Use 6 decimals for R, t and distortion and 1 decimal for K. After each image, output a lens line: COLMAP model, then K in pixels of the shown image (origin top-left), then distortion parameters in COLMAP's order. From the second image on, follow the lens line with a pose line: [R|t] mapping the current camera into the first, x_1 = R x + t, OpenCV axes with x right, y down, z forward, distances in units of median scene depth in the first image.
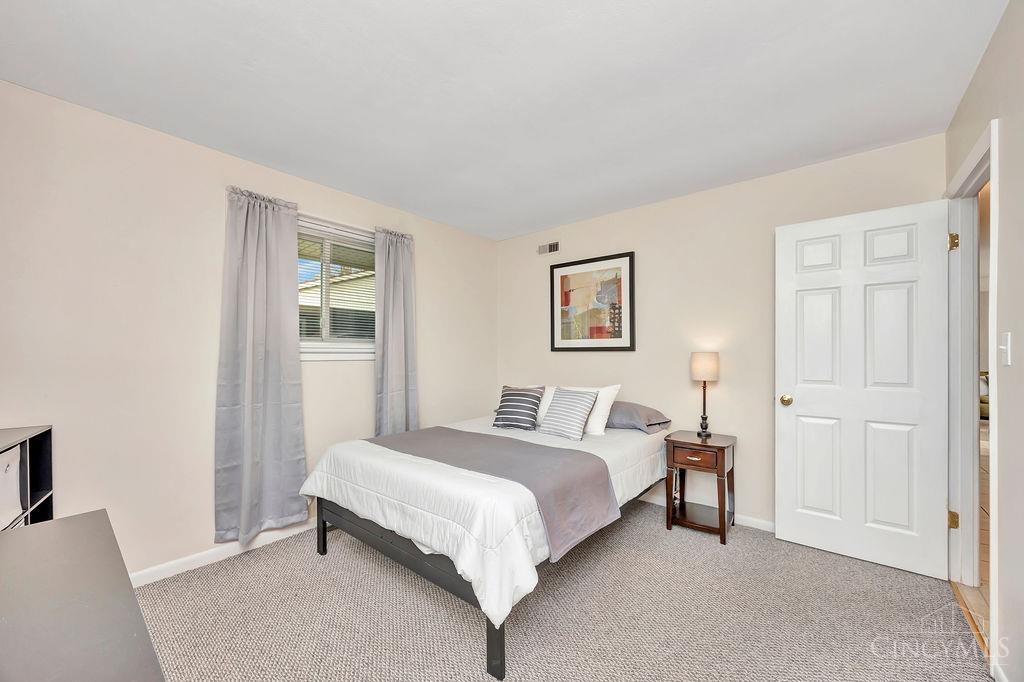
lens RADIAL K [[394.7, 0, 507.3], [0, 394.7, 351.9], [0, 0, 1]] dist [-0.000235, -0.001514]
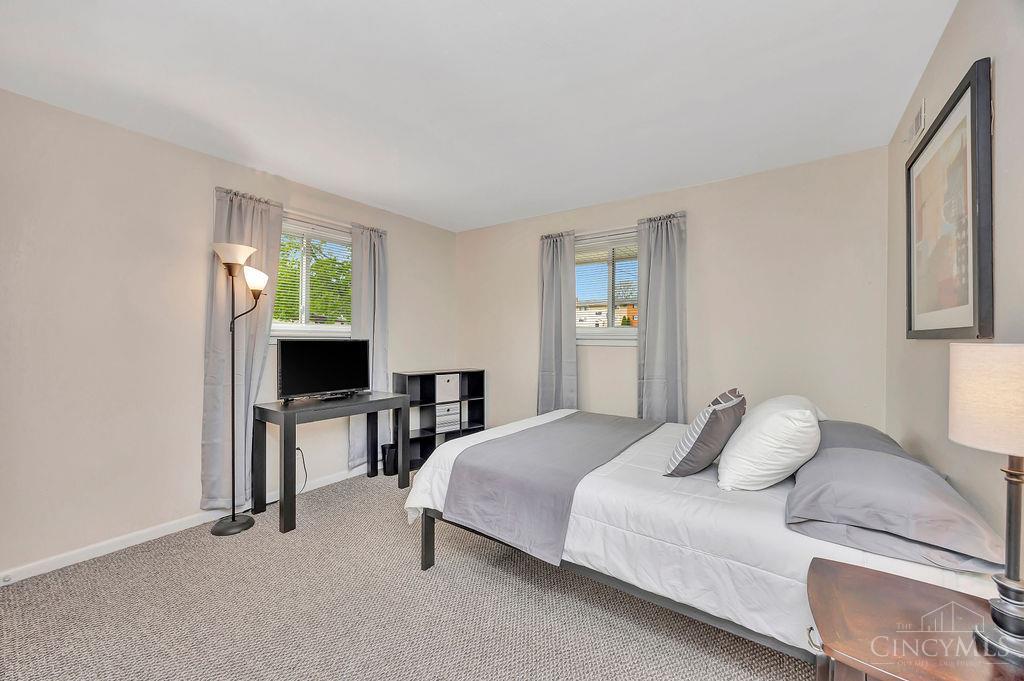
lens RADIAL K [[394.7, 0, 514.2], [0, 394.7, 335.9], [0, 0, 1]] dist [-0.000235, -0.001514]
pose [[0.076377, -0.005418, -0.997064, 0.669706], [0.000289, 0.999985, -0.005411, -0.002794], [0.997079, 0.000126, 0.076378, 0.575487]]
